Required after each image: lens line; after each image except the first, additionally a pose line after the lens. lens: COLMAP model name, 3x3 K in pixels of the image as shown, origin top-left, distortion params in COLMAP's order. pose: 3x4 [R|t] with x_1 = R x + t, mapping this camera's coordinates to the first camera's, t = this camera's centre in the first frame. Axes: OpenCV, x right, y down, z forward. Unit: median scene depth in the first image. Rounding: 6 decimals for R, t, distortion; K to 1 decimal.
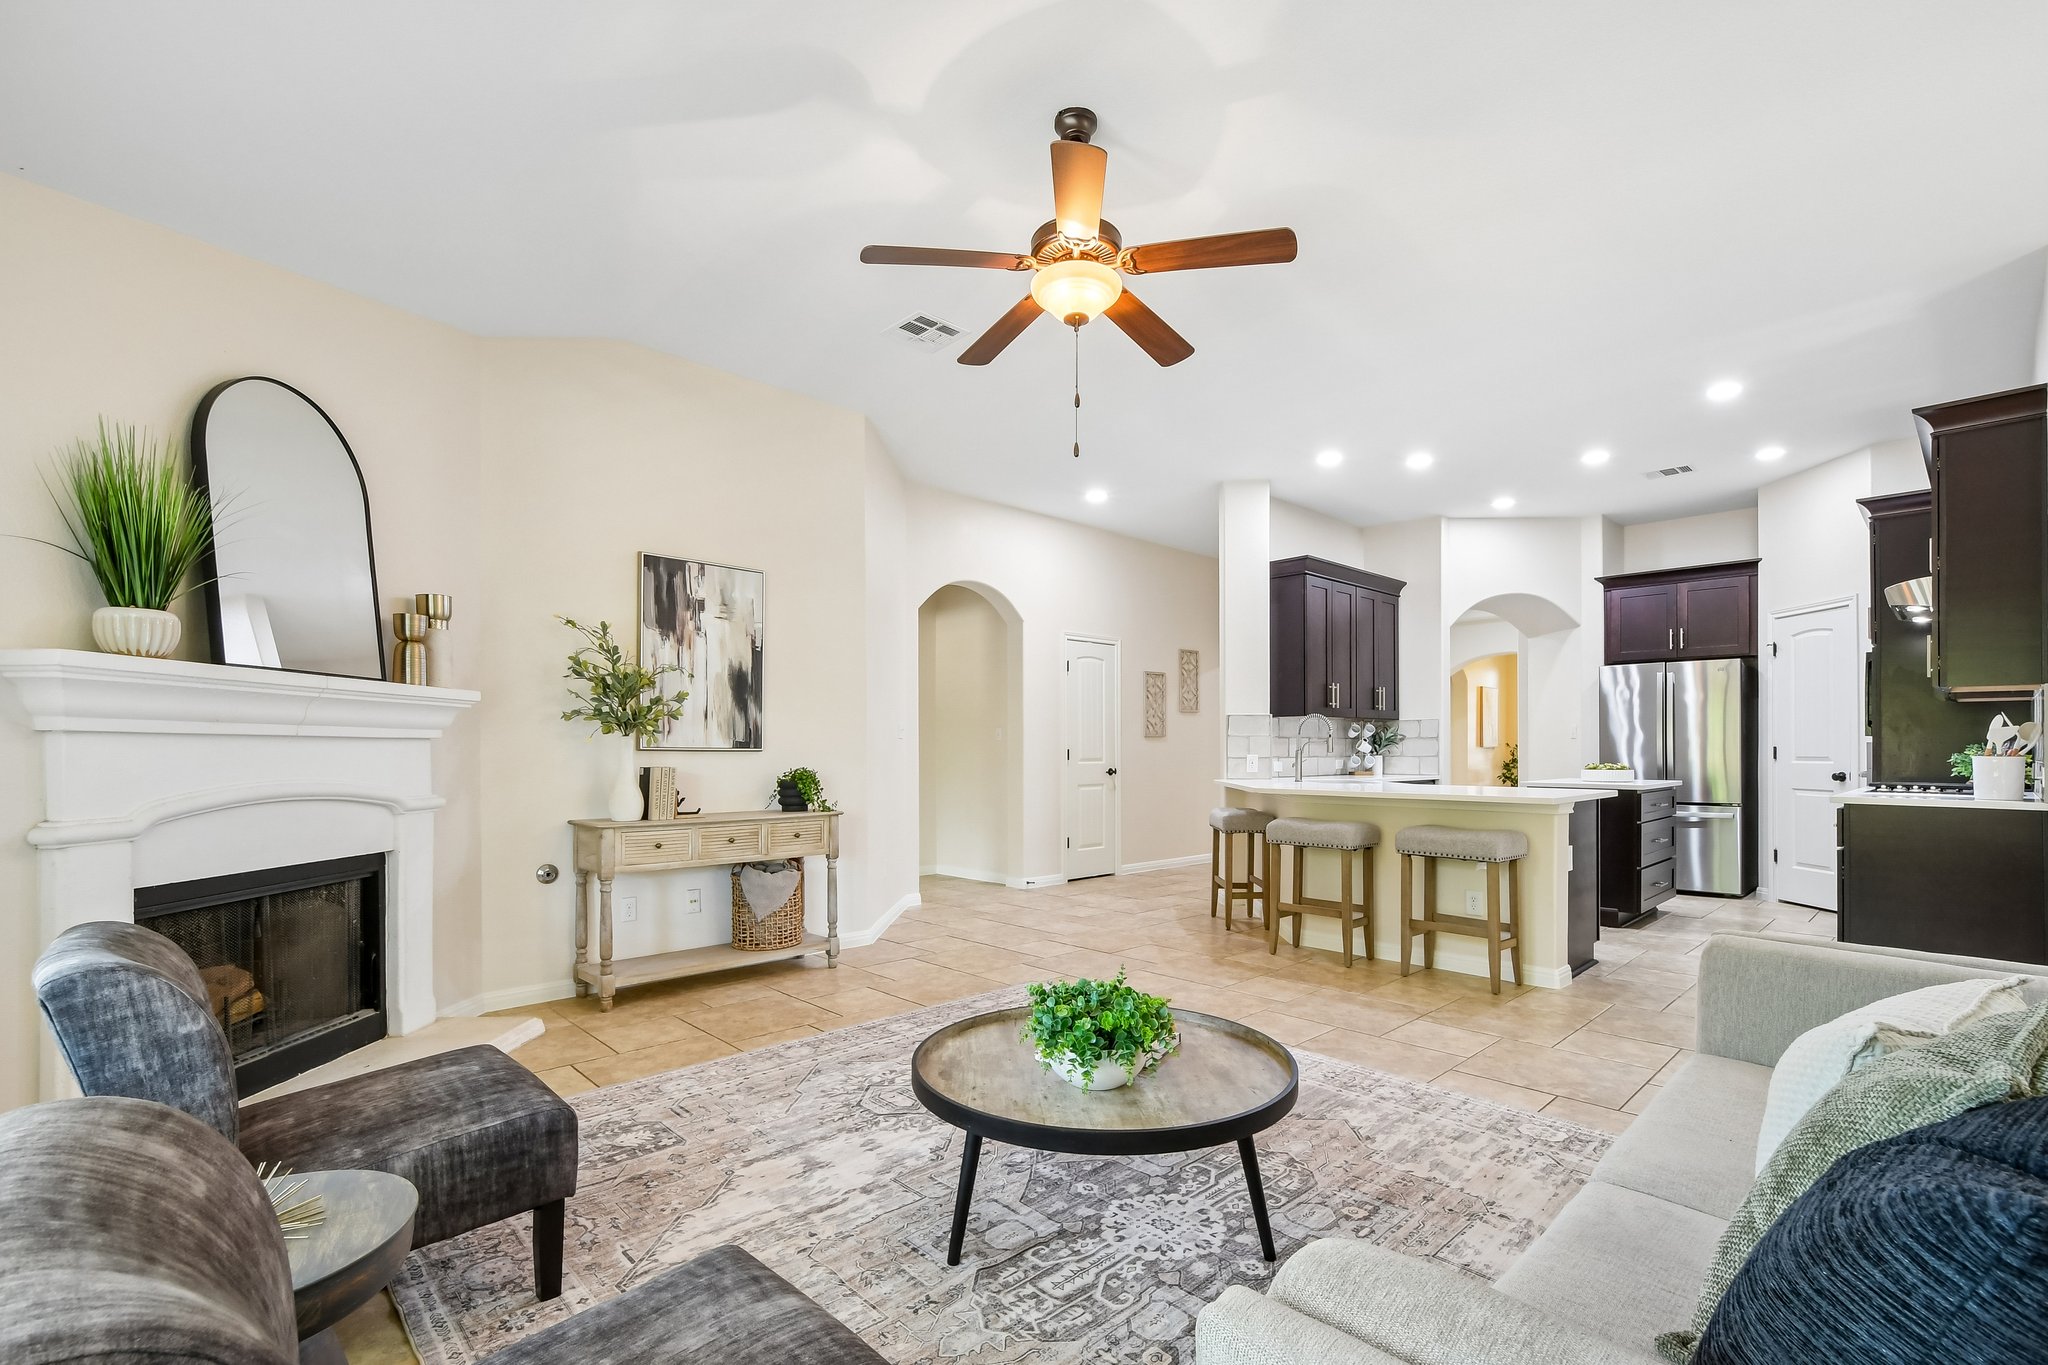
lens RADIAL K [[909.9, 0, 1034.1], [0, 909.9, 755.5], [0, 0, 1]] dist [-0.000138, 0.000076]
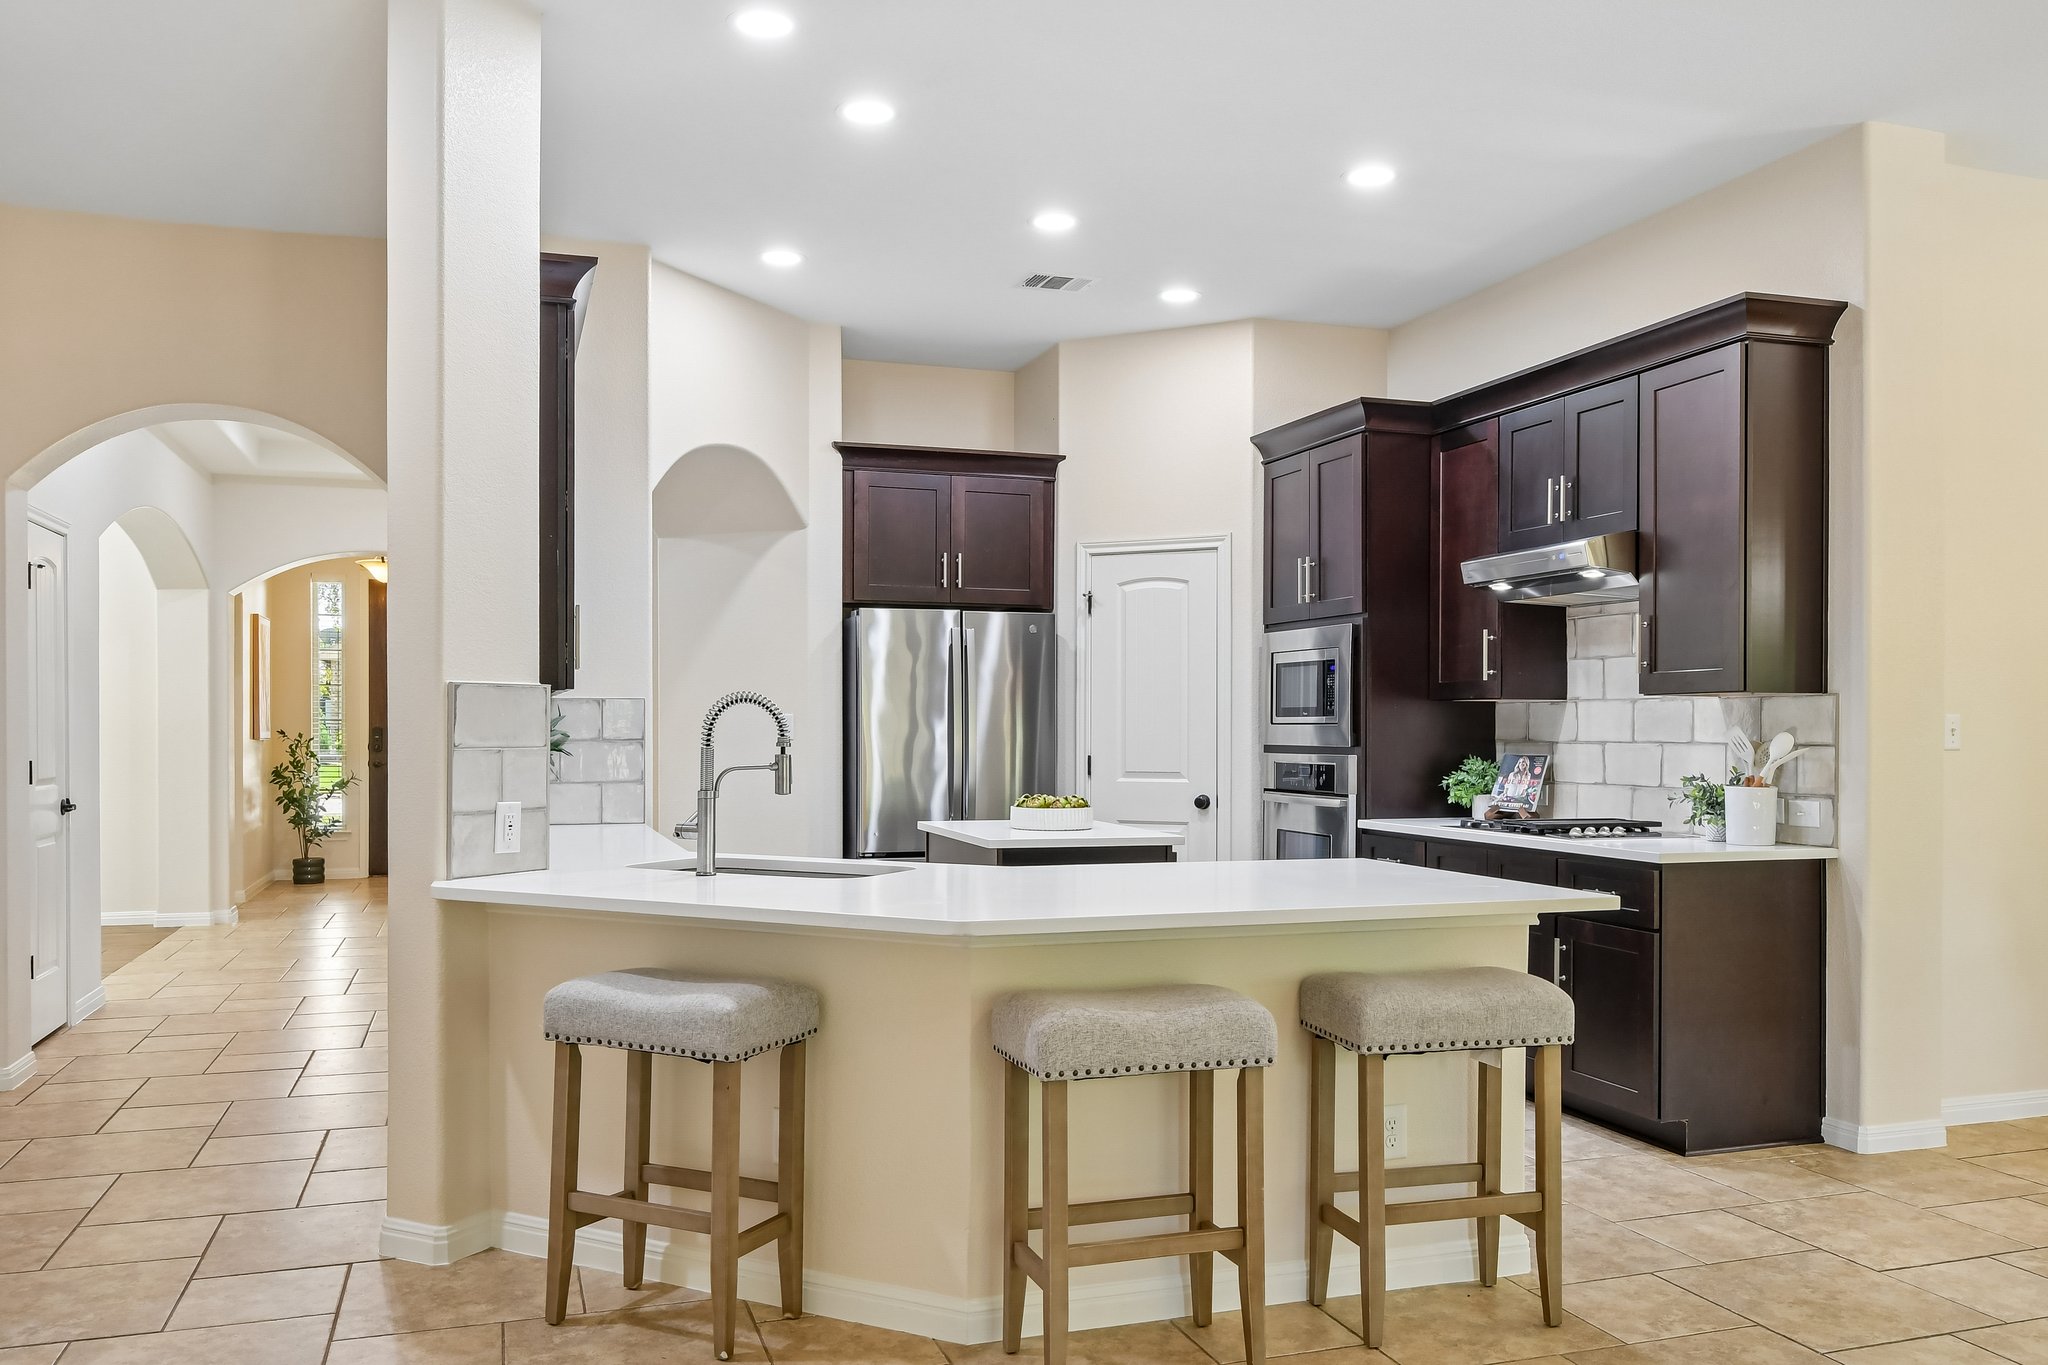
lens RADIAL K [[1618.8, 0, 1021.8], [0, 1618.8, 724.9], [0, 0, 1]] dist [-0.000326, -0.000729]
pose [[0.434473, 0.001540, 0.900684, -0.216997], [0.001813, 0.999995, -0.002584, -0.026669], [-0.900683, 0.002756, 0.434468, 0.520539]]
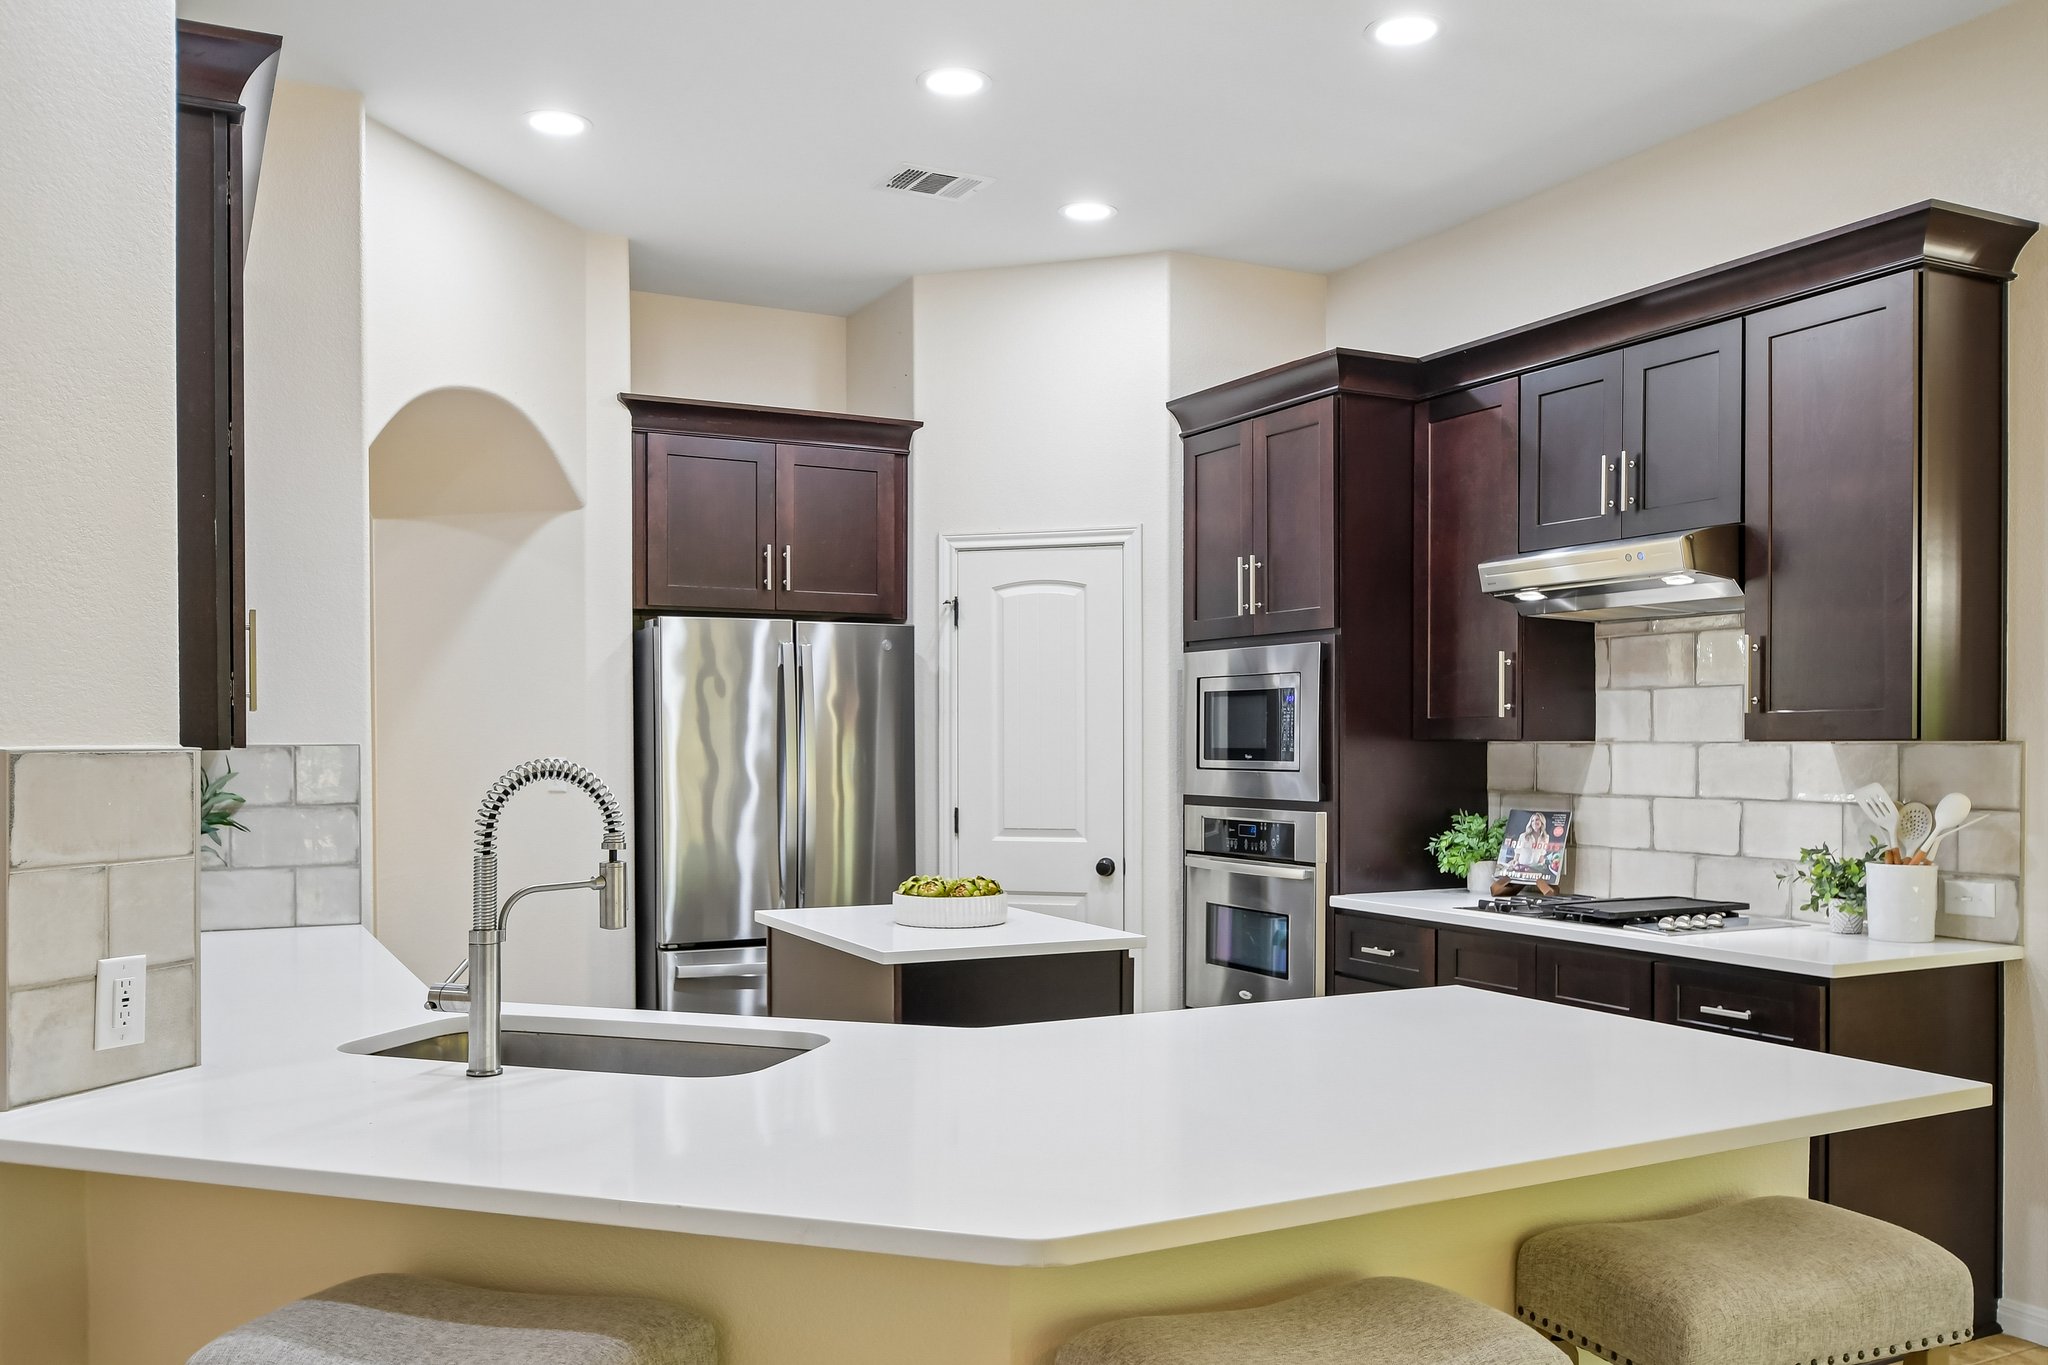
lens RADIAL K [[1664.4, 0, 1031.2], [0, 1664.4, 756.1], [0, 0, 1]] dist [-0.001674, 0.007193]
pose [[0.282939, -0.011426, 0.959070, -0.045637], [0.005745, 0.999931, 0.010218, -0.044292], [-0.959121, 0.002619, 0.282985, 0.665483]]
